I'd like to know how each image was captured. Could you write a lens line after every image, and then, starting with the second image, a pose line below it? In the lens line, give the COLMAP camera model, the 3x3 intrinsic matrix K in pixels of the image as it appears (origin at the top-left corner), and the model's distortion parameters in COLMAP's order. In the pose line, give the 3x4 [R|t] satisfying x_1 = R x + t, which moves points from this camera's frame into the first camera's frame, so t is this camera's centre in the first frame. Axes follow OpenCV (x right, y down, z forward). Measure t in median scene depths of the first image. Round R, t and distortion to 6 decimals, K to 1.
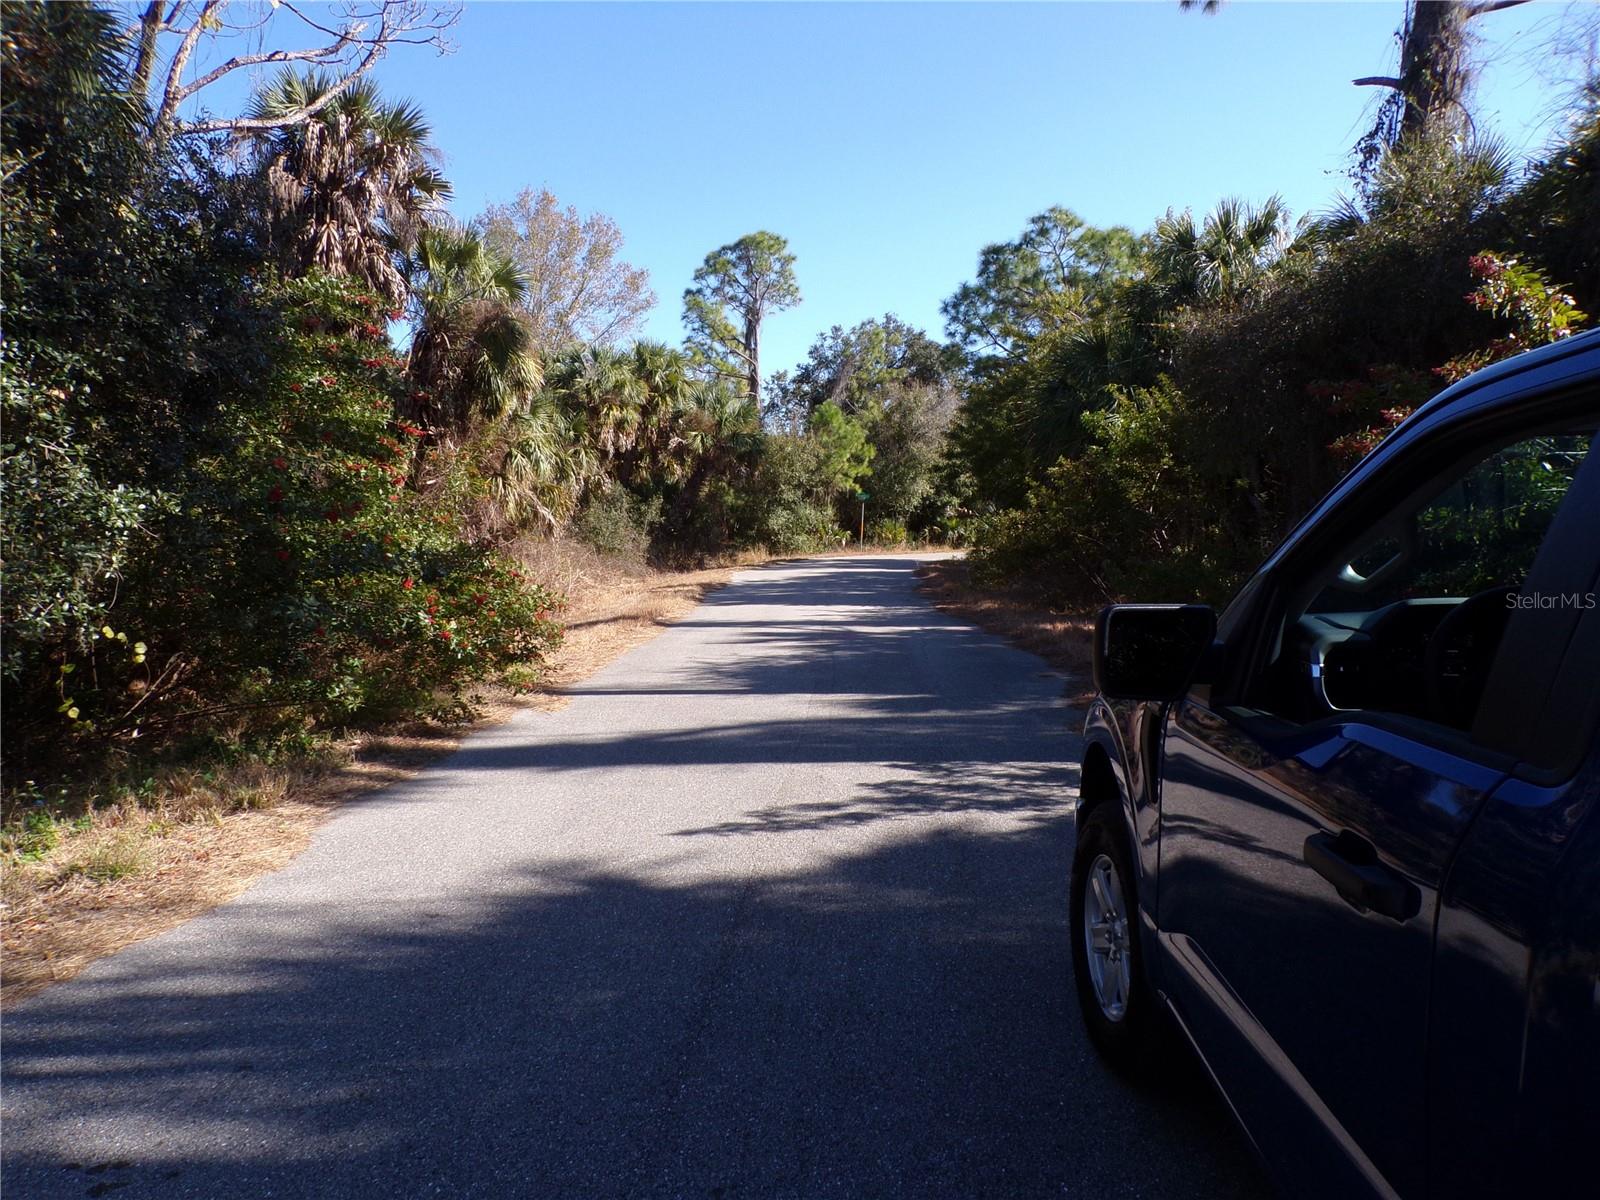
lens RADIAL K [[1123.8, 0, 800.2], [0, 1123.8, 599.8], [0, 0, 1]] dist [-0.009154, 0.037419]
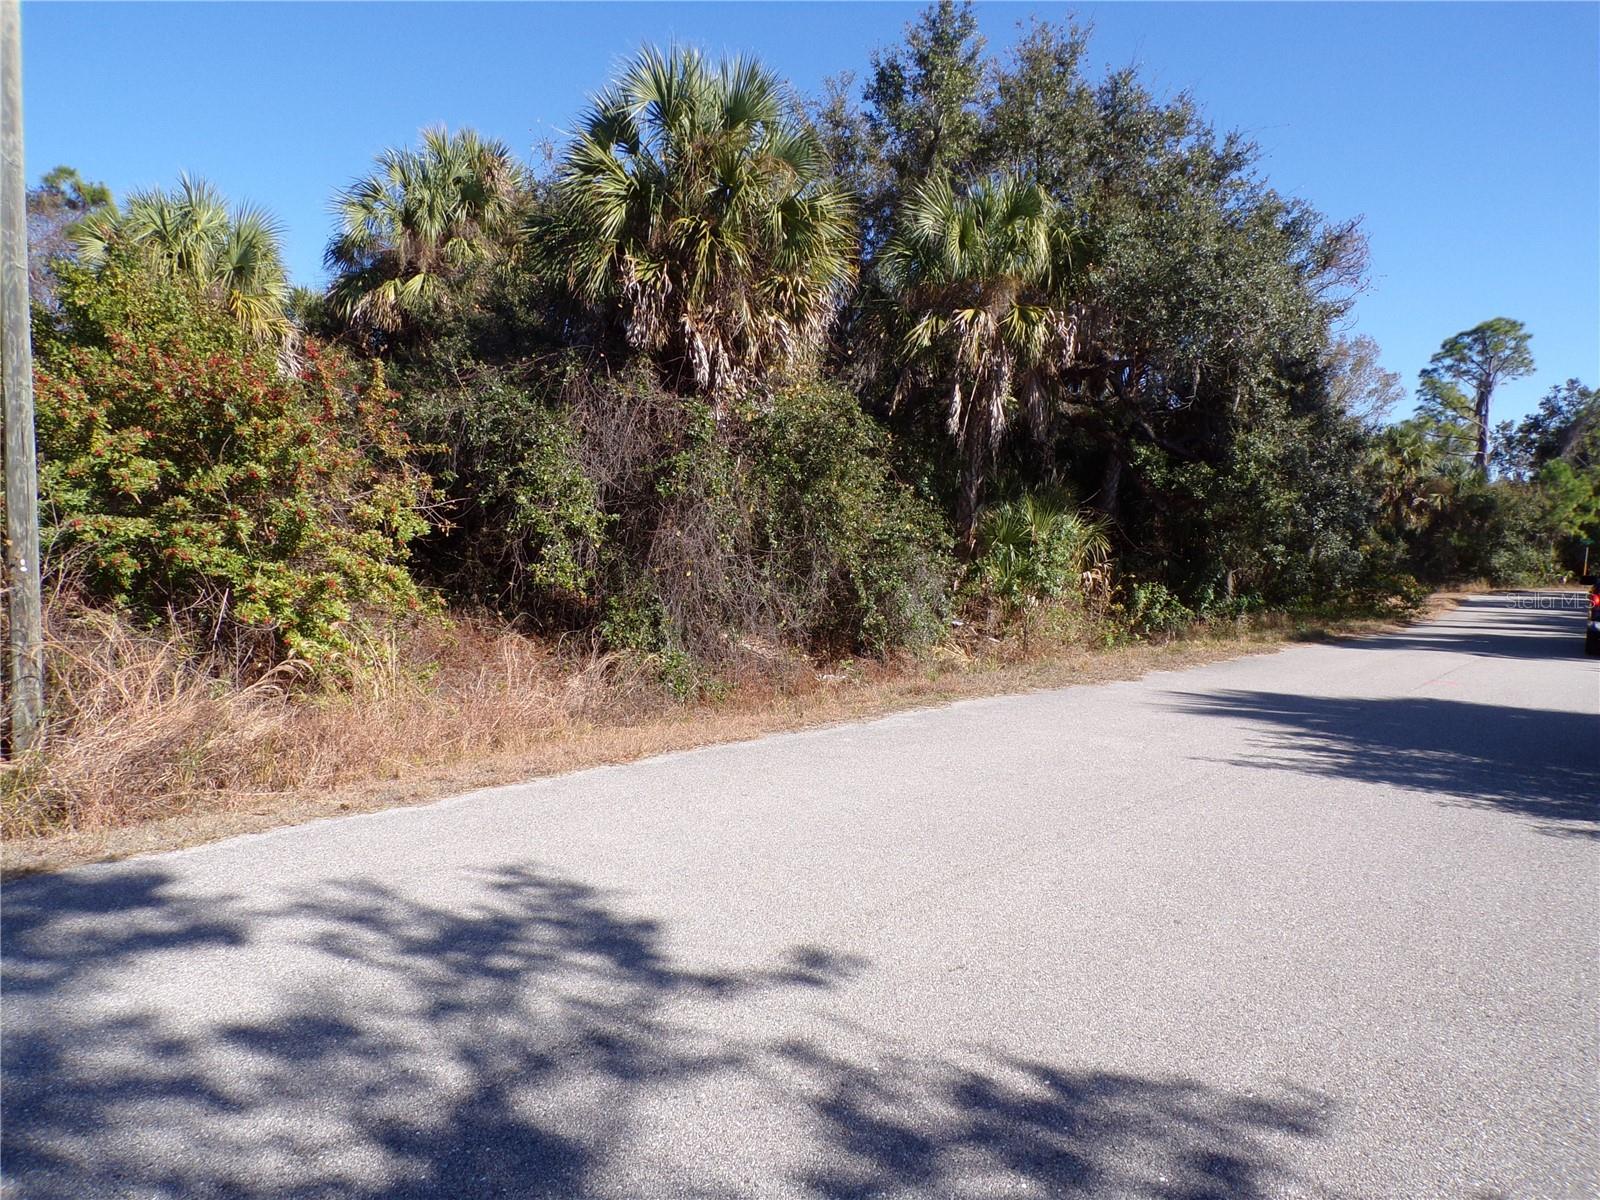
lens RADIAL K [[1123.8, 0, 802.3], [0, 1123.8, 607.4], [0, 0, 1]] dist [-0.009154, 0.037419]
pose [[0.845331, 0.054148, -0.531492, -0.006767], [-0.063627, 0.997974, 0.000475, 0.026582], [0.530440, 0.033415, 0.847063, -0.401877]]
